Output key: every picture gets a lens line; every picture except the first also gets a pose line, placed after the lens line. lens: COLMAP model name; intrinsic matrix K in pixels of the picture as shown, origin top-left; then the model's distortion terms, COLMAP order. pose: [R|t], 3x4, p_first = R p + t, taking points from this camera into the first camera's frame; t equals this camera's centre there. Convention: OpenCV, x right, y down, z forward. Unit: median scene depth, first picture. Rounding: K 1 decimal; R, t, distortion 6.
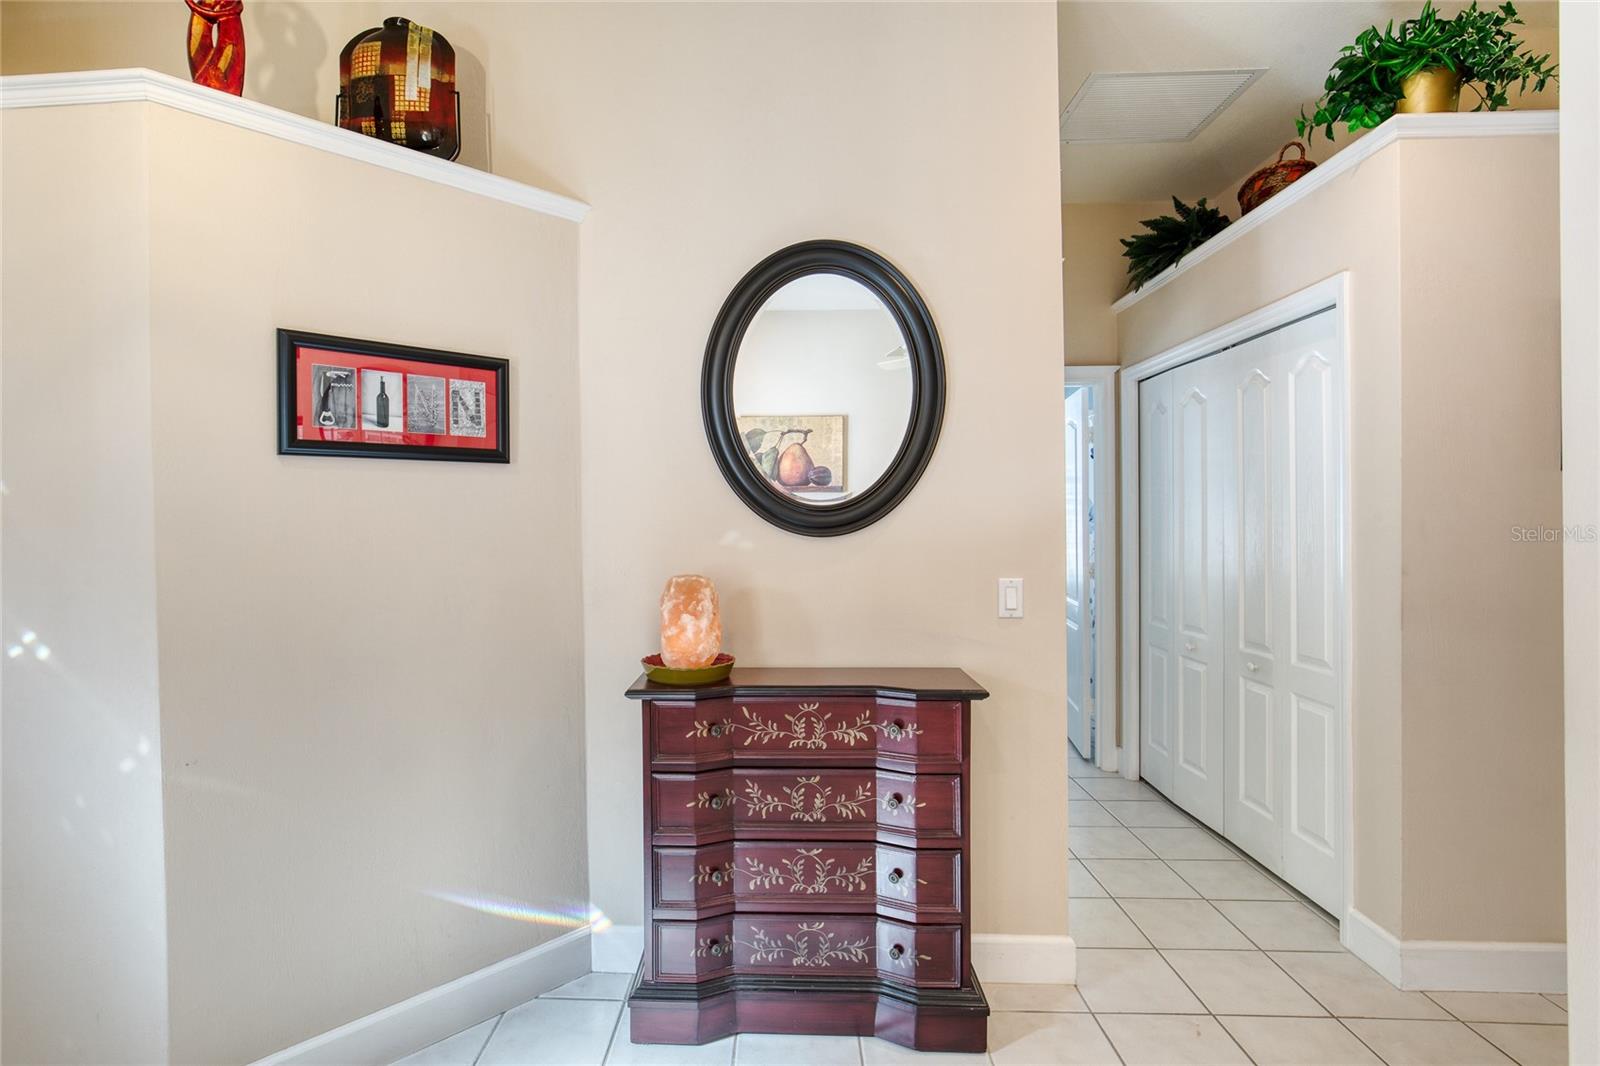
lens RADIAL K [[740.7, 0, 688.3], [0, 740.7, 520.5], [0, 0, 1]] dist [-0.015204, 0.003917]
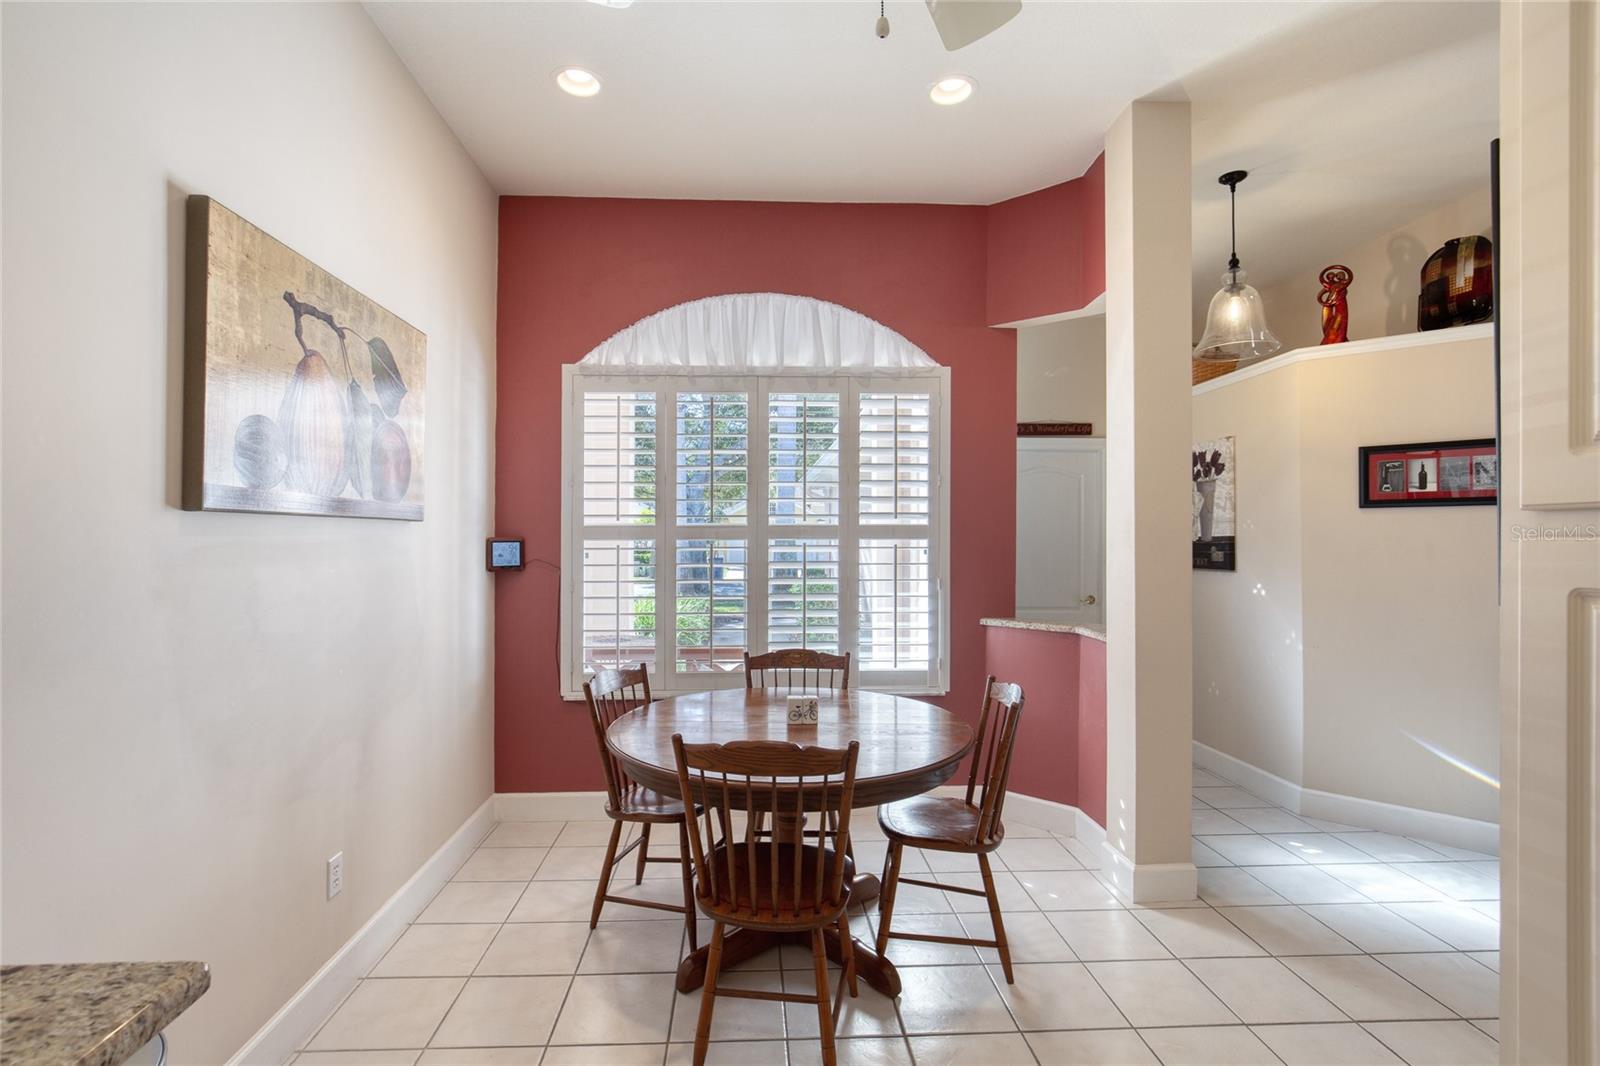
lens RADIAL K [[740.7, 0, 794.7], [0, 740.7, 535.4], [0, 0, 1]] dist [-0.015204, 0.003917]
pose [[0.145710, 0.006521, -0.989306, 1.029050], [-0.008895, 0.999946, 0.005281, -0.008065], [0.989287, 0.008030, 0.145760, -0.708564]]
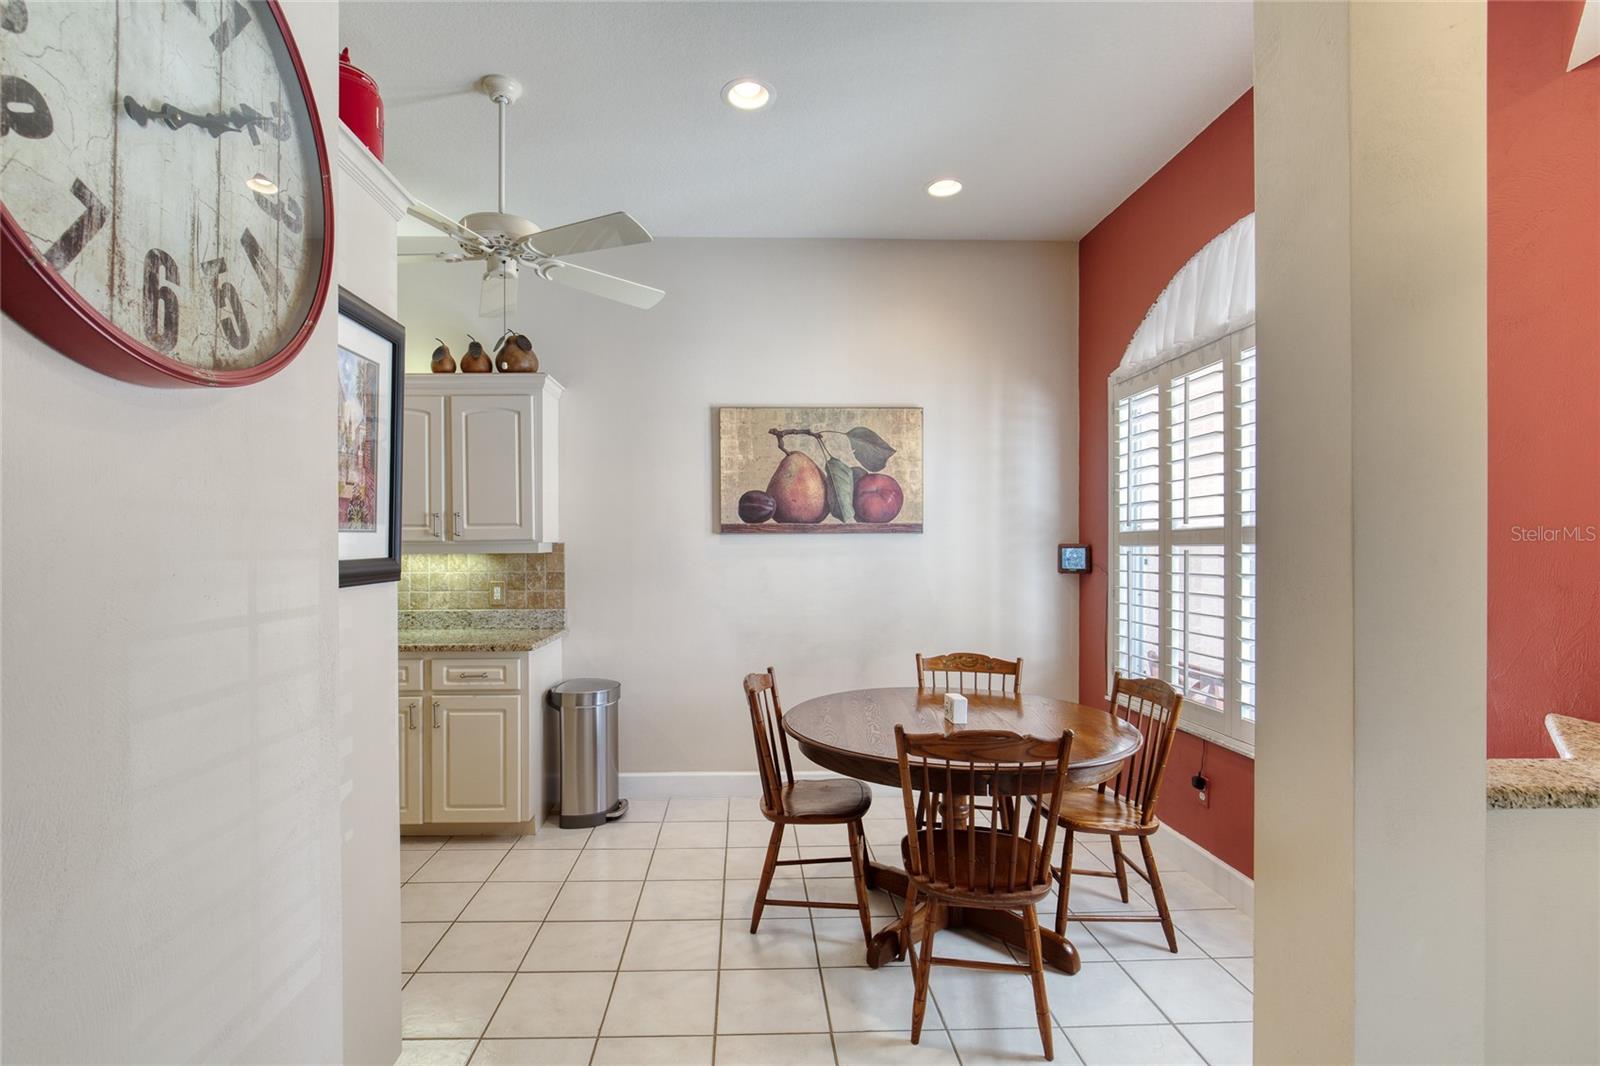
lens RADIAL K [[740.7, 0, 769.1], [0, 740.7, 548.7], [0, 0, 1]] dist [-0.015204, 0.003917]
pose [[-0.992542, 0.013758, -0.121128, 0.293854], [0.012724, 0.999876, 0.009302, -0.004554], [0.121241, 0.007692, -0.992593, 0.695314]]
